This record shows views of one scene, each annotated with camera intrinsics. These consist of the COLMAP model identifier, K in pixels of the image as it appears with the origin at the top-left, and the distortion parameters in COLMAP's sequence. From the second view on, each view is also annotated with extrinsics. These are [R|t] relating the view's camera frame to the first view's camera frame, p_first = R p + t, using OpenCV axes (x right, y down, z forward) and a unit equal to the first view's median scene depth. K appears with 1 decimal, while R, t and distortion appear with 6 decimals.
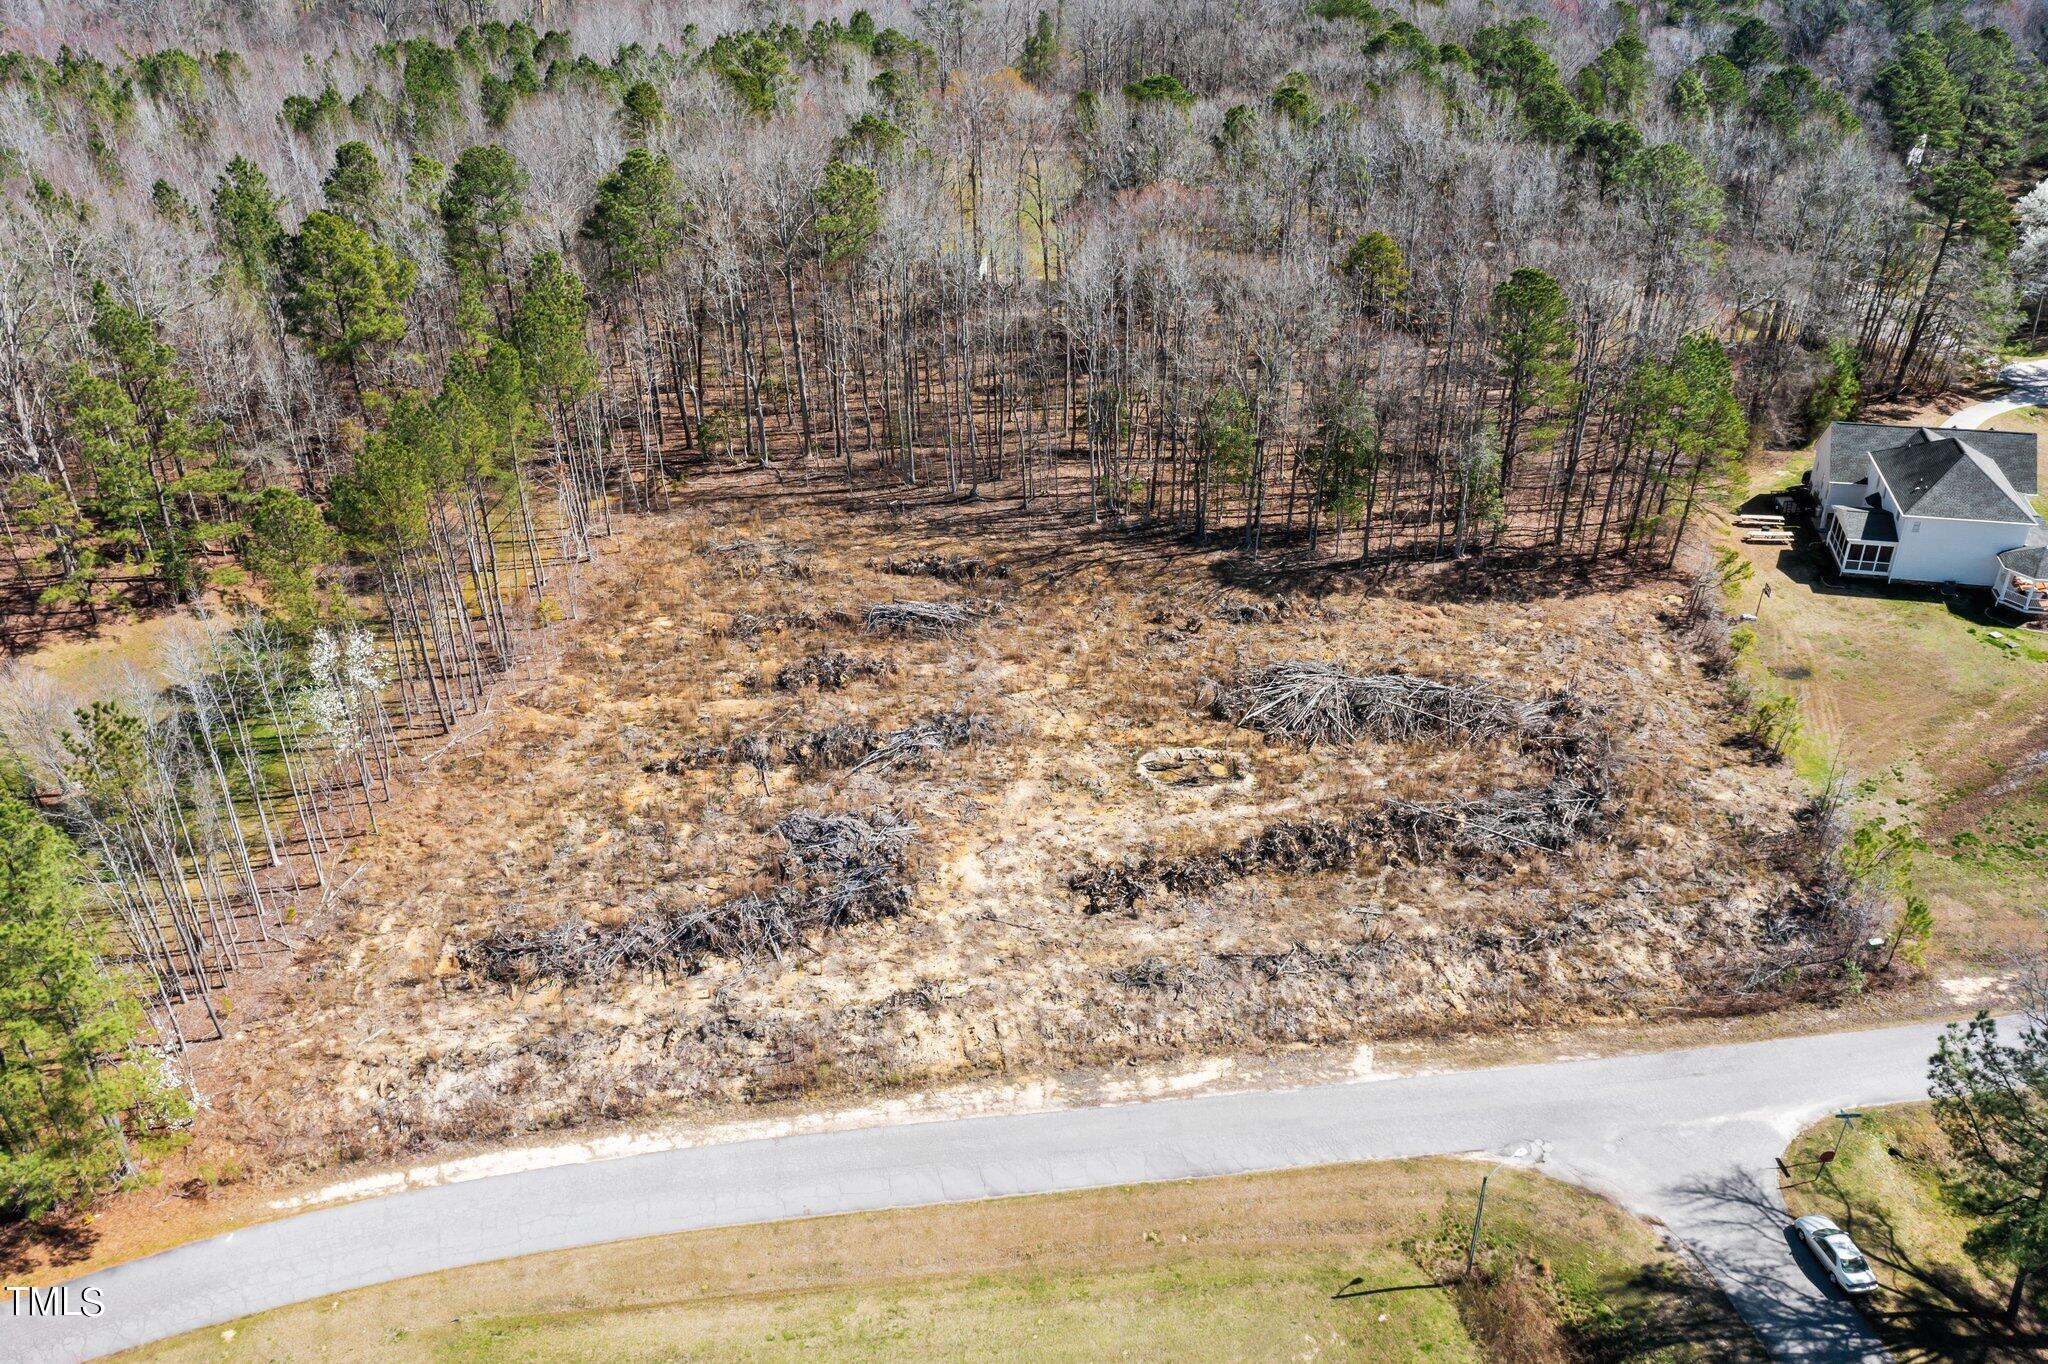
lens RADIAL K [[1620.5, 0, 1024.0], [0, 1620.5, 682.0], [0, 0, 1]] dist [-0.009156, -0.002608]
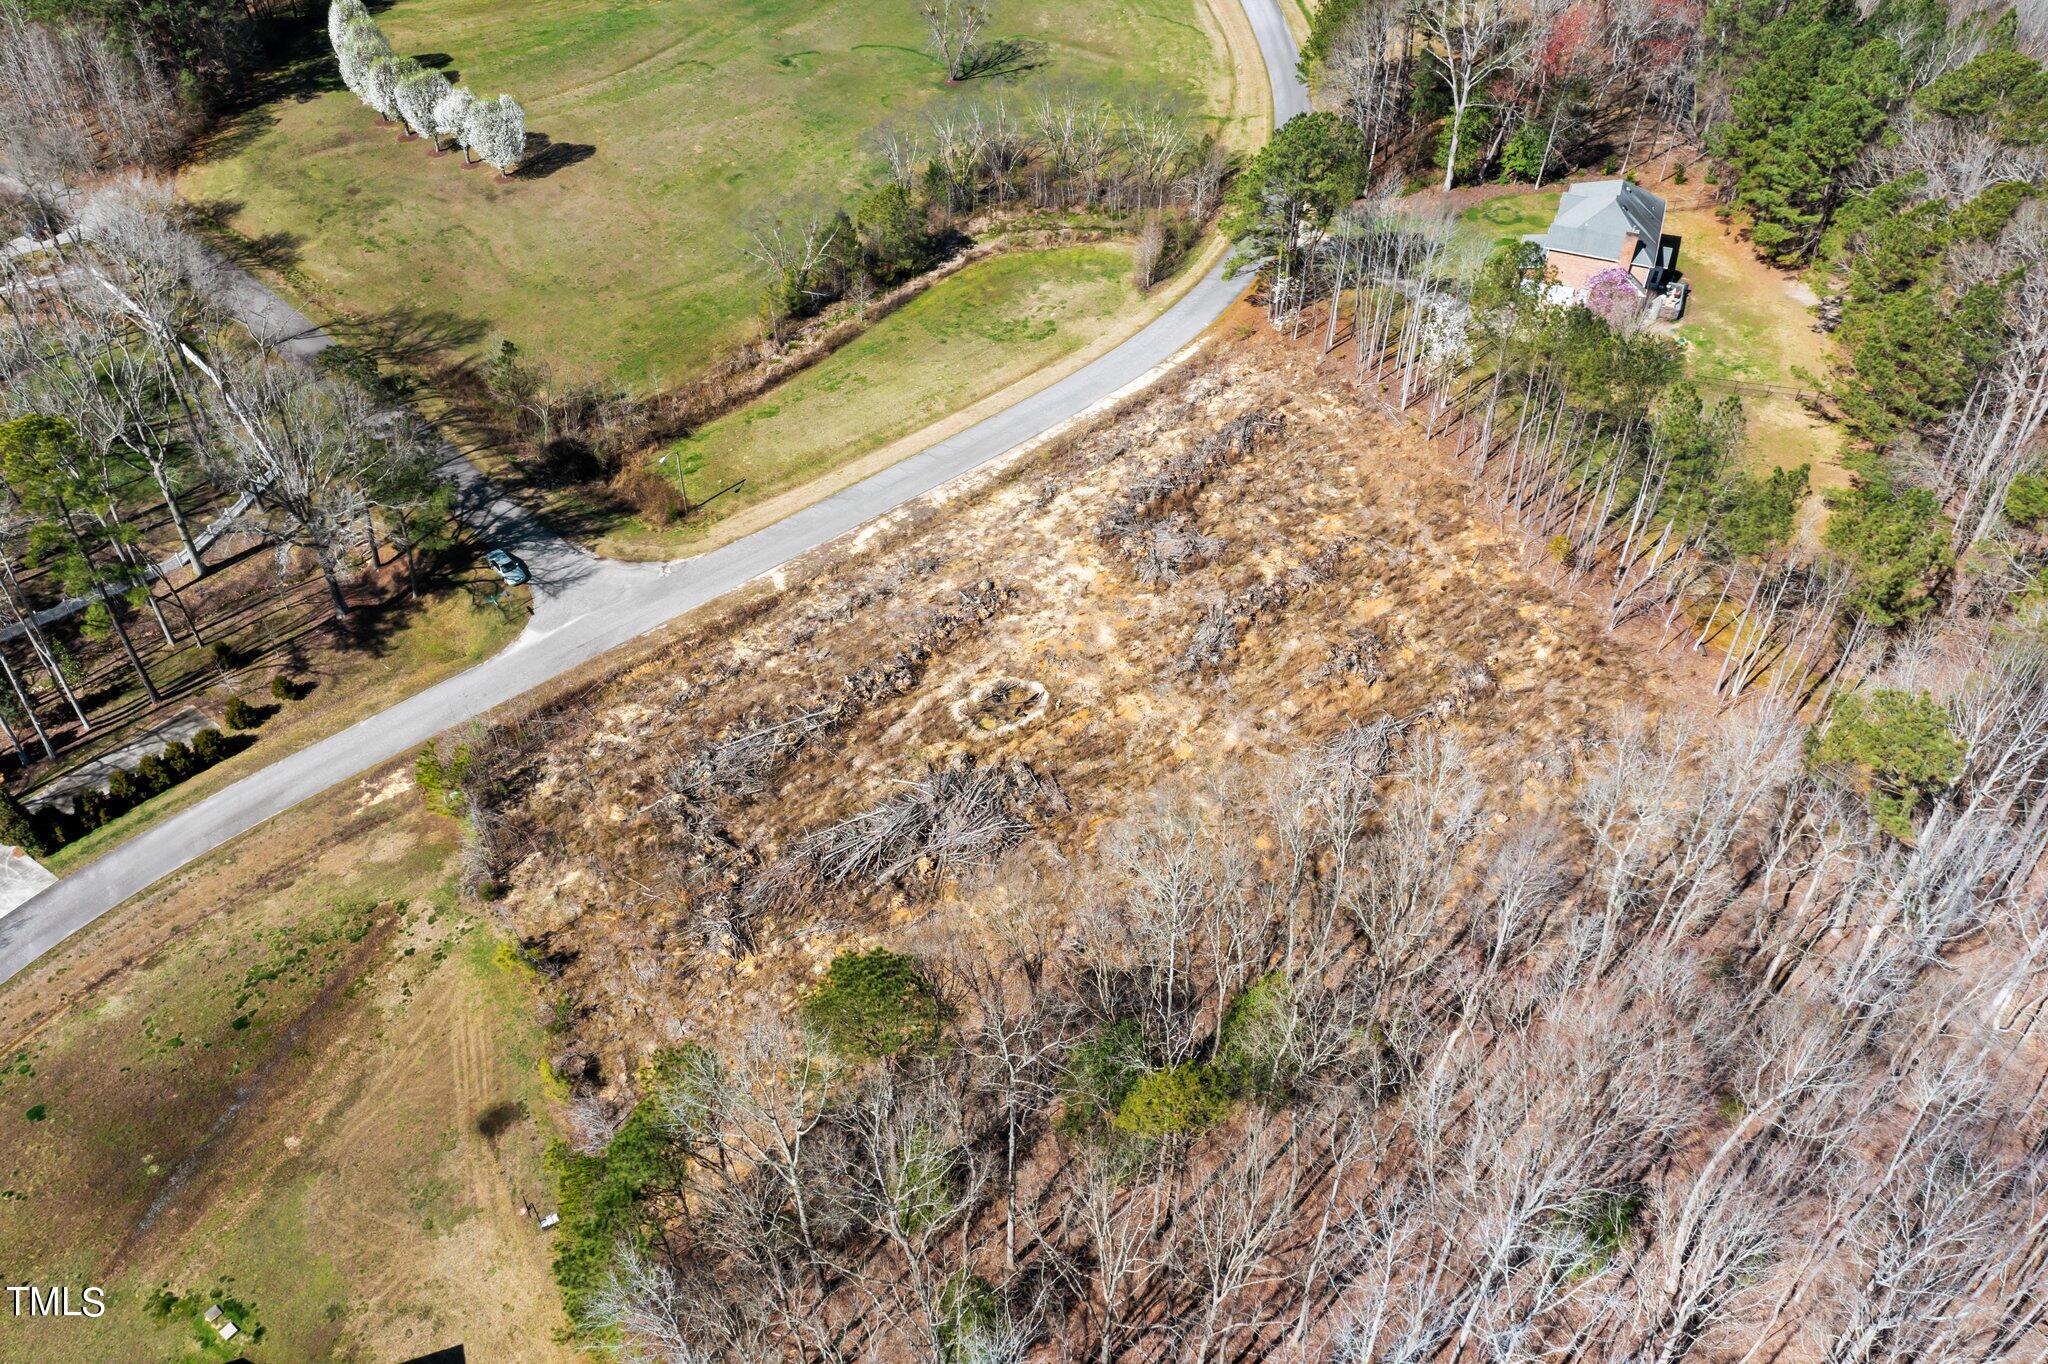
lens RADIAL K [[1616.7, 0, 1024.0], [0, 1616.7, 682.0], [0, 0, 1]] dist [-0.010995, -0.001683]
pose [[-0.838490, 0.378800, -0.391721, 0.558809], [-0.278656, 0.319694, 0.905620, -1.042160], [0.468279, 0.868508, -0.162505, 1.216510]]
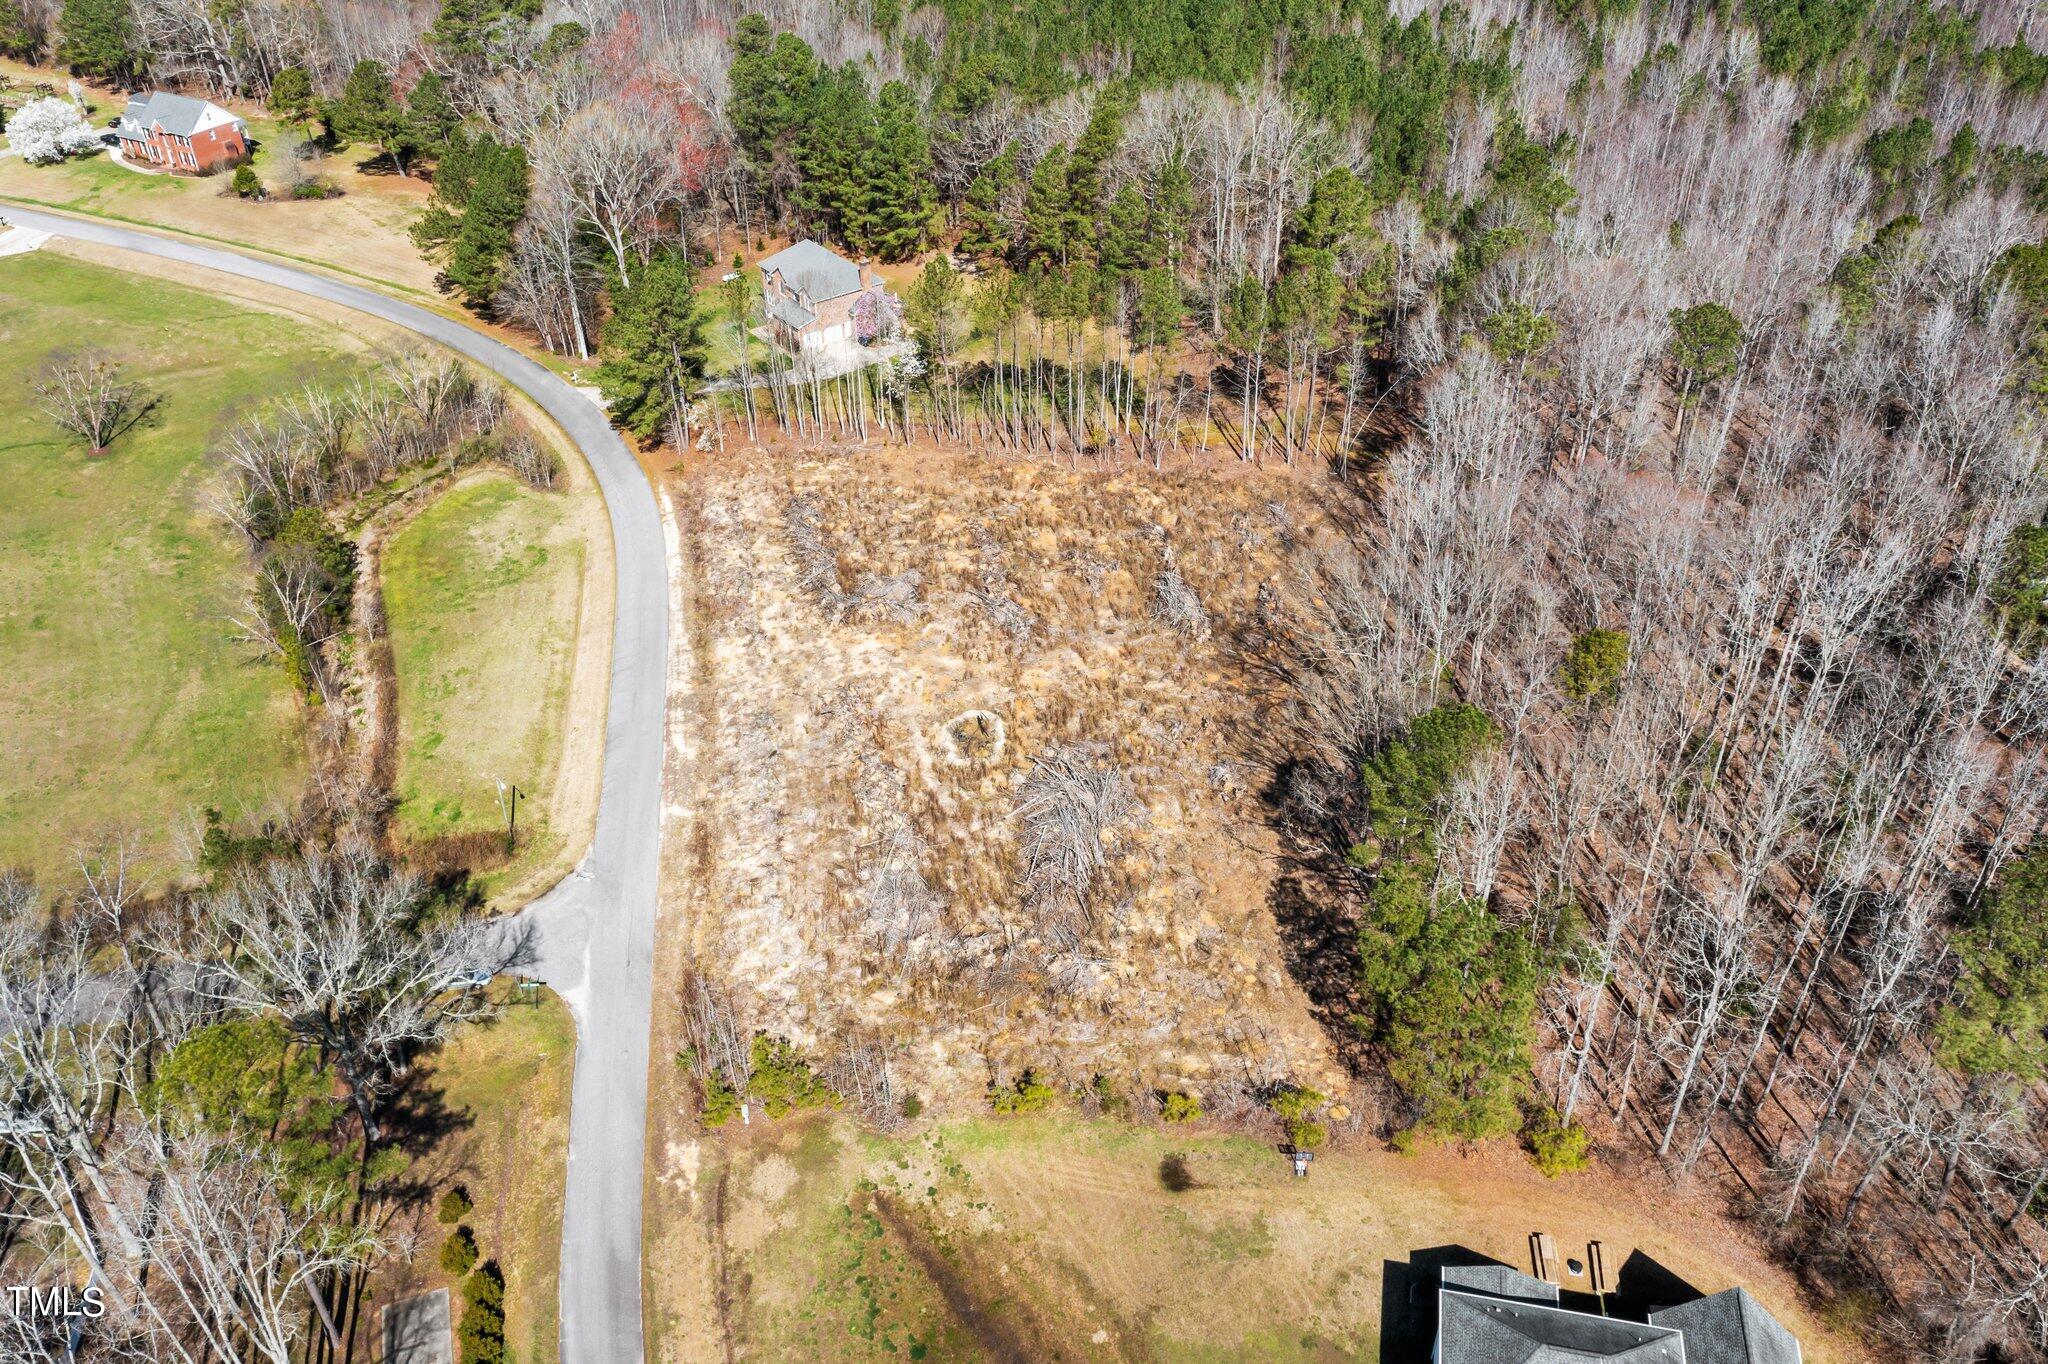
lens RADIAL K [[1616.7, 0, 1024.0], [0, 1616.7, 682.0], [0, 0, 1]] dist [-0.010995, -0.001683]
pose [[0.019697, 0.603498, -0.797121, 1.163935], [-0.507244, 0.693080, 0.512195, -0.693531], [0.861577, 0.394246, 0.319772, 0.612073]]
